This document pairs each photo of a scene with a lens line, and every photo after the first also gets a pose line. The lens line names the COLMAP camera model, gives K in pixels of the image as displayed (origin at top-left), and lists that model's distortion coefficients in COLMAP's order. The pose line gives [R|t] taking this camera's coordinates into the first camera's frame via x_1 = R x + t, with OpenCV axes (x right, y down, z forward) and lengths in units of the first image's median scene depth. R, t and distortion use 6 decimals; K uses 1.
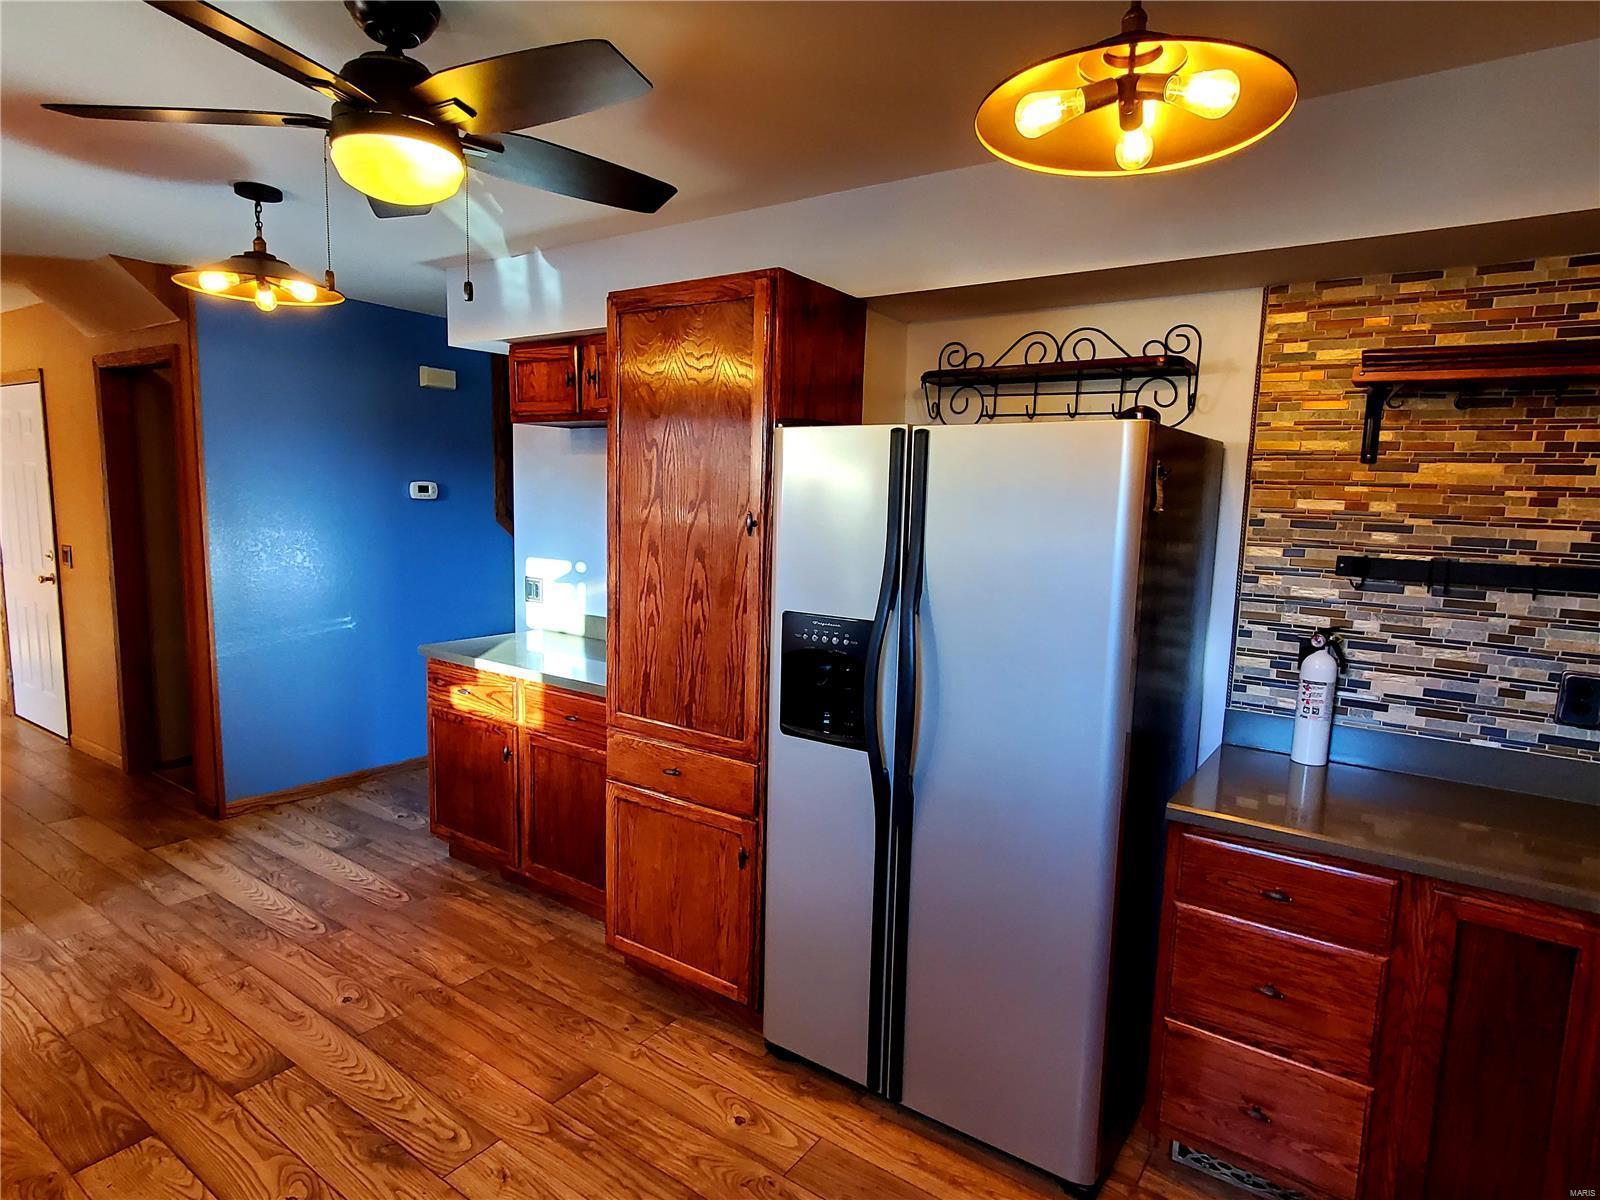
lens RADIAL K [[920.3, 0, 798.3], [0, 920.3, 611.6], [0, 0, 1]] dist [-0.005664, 0.000760]
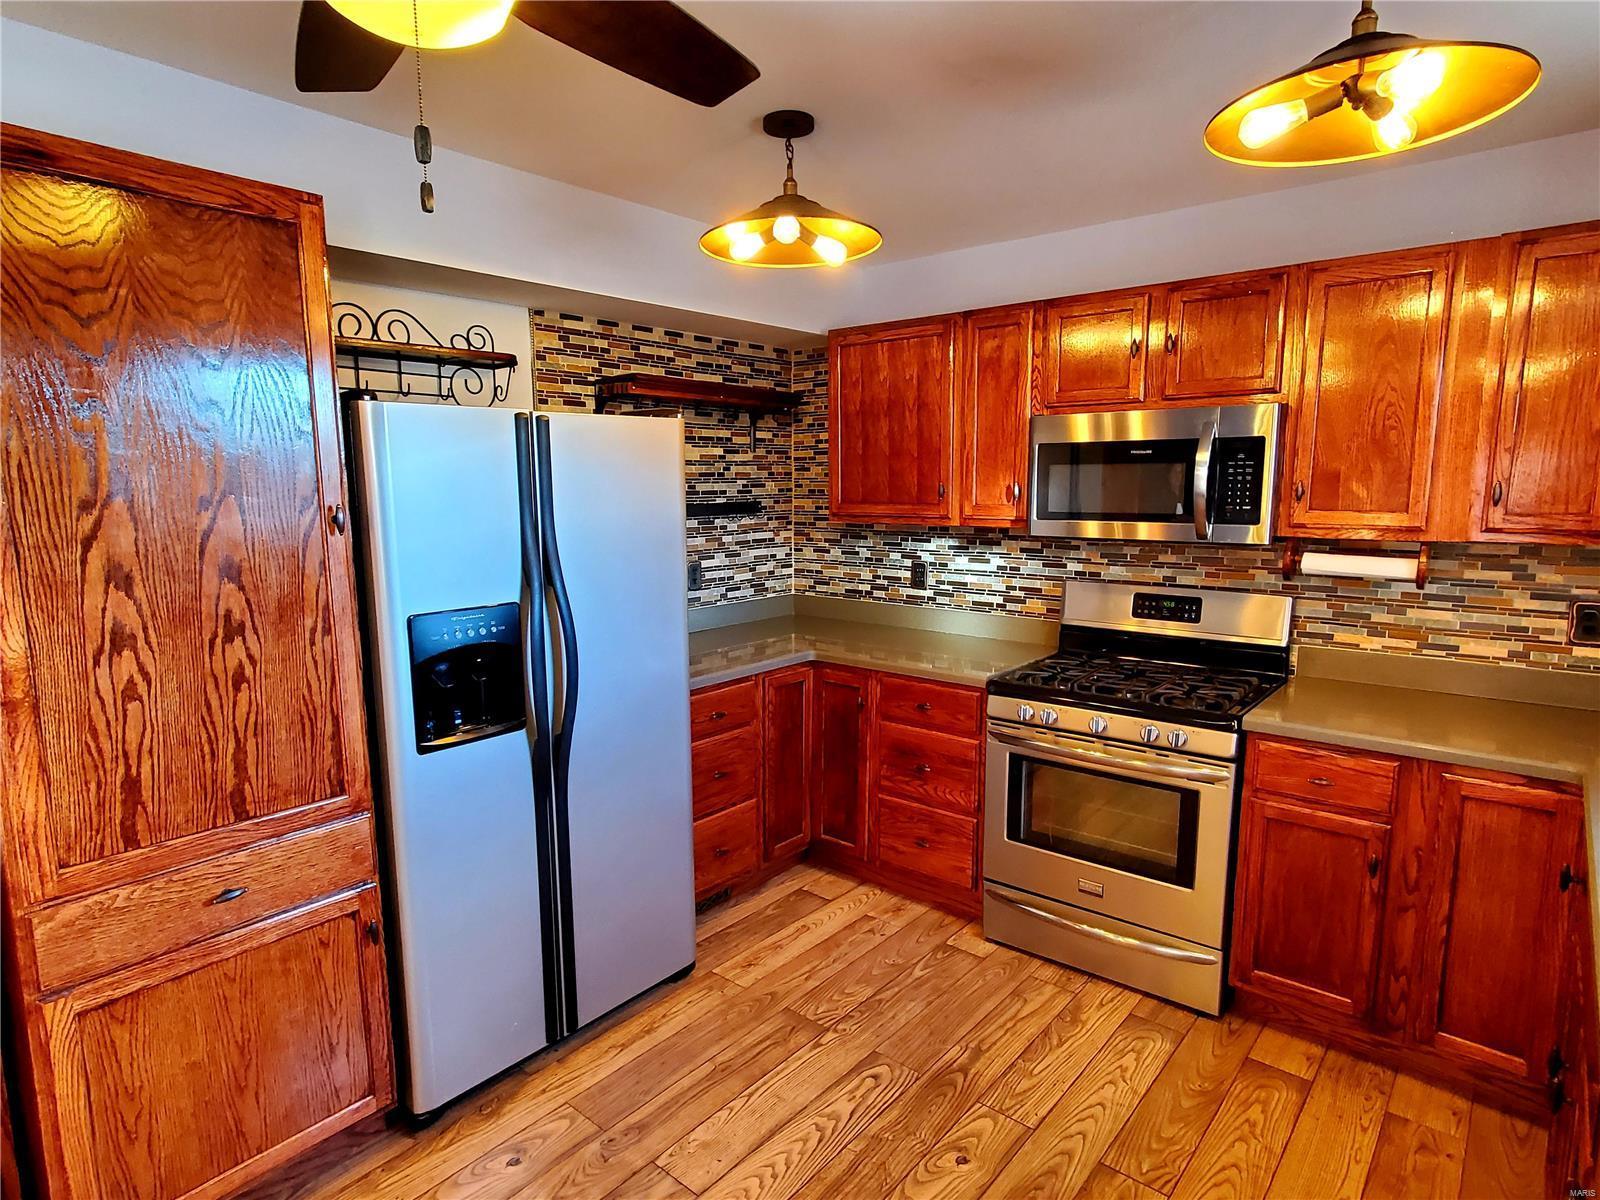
lens RADIAL K [[893.2, 0, 798.2], [0, 893.2, 600.9], [0, 0, 1]] dist [0.007156, 0.000820]
pose [[0.072444, -0.171203, 0.982569, -0.746767], [0.127989, 0.978608, 0.161076, -0.094985], [-0.989126, 0.114089, 0.092806, 0.515888]]
